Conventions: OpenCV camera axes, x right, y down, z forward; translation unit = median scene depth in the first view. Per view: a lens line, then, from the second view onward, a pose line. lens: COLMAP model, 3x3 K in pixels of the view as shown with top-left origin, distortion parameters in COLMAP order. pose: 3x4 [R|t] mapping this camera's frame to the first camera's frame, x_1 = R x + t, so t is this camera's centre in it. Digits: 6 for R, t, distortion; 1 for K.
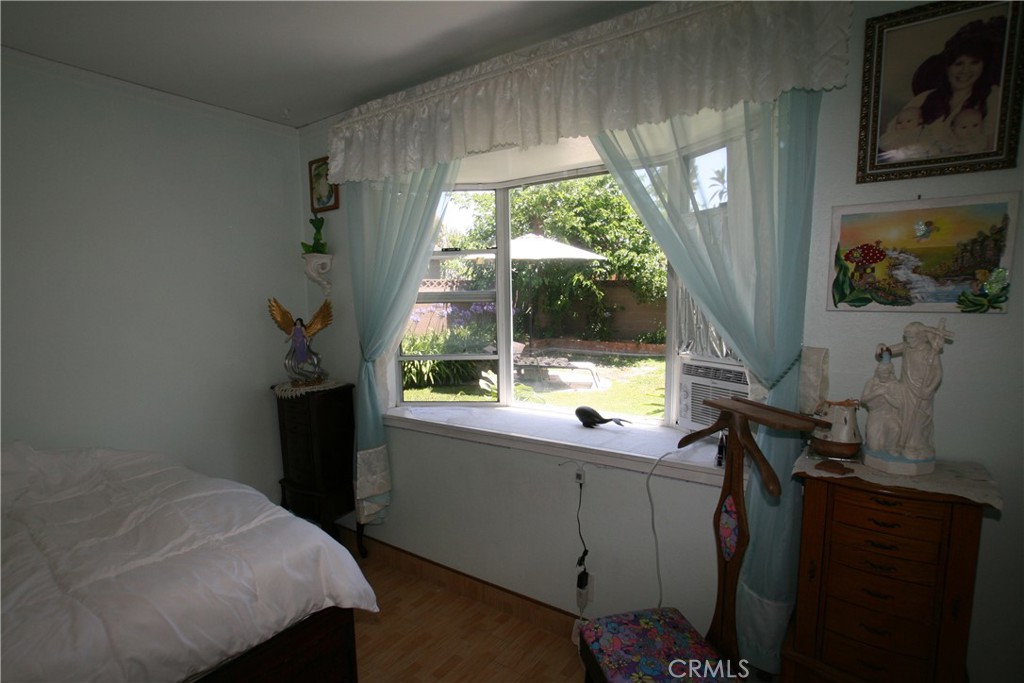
lens RADIAL K [[515.6, 0, 512.4], [0, 515.6, 352.9], [0, 0, 1]] dist [-0.081866, 0.042110]
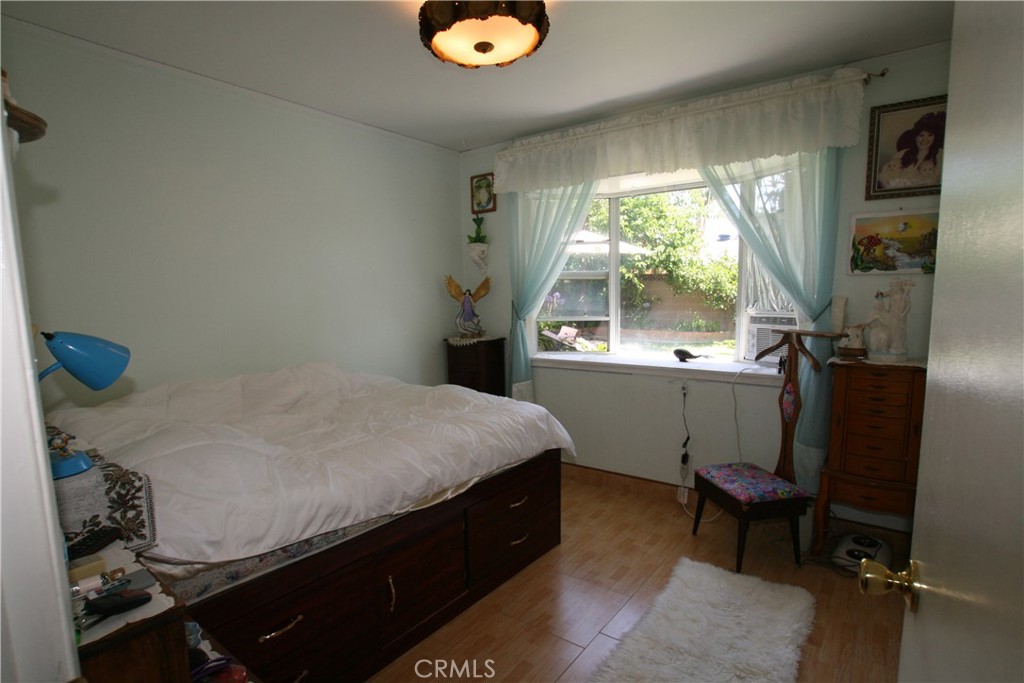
lens RADIAL K [[515.6, 0, 512.4], [0, 515.6, 352.9], [0, 0, 1]] dist [-0.081866, 0.042110]
pose [[0.999307, 0.005898, -0.036765, -0.326033], [-0.005722, 0.999972, 0.004883, 0.131283], [0.036793, -0.004669, 0.999312, -0.542210]]
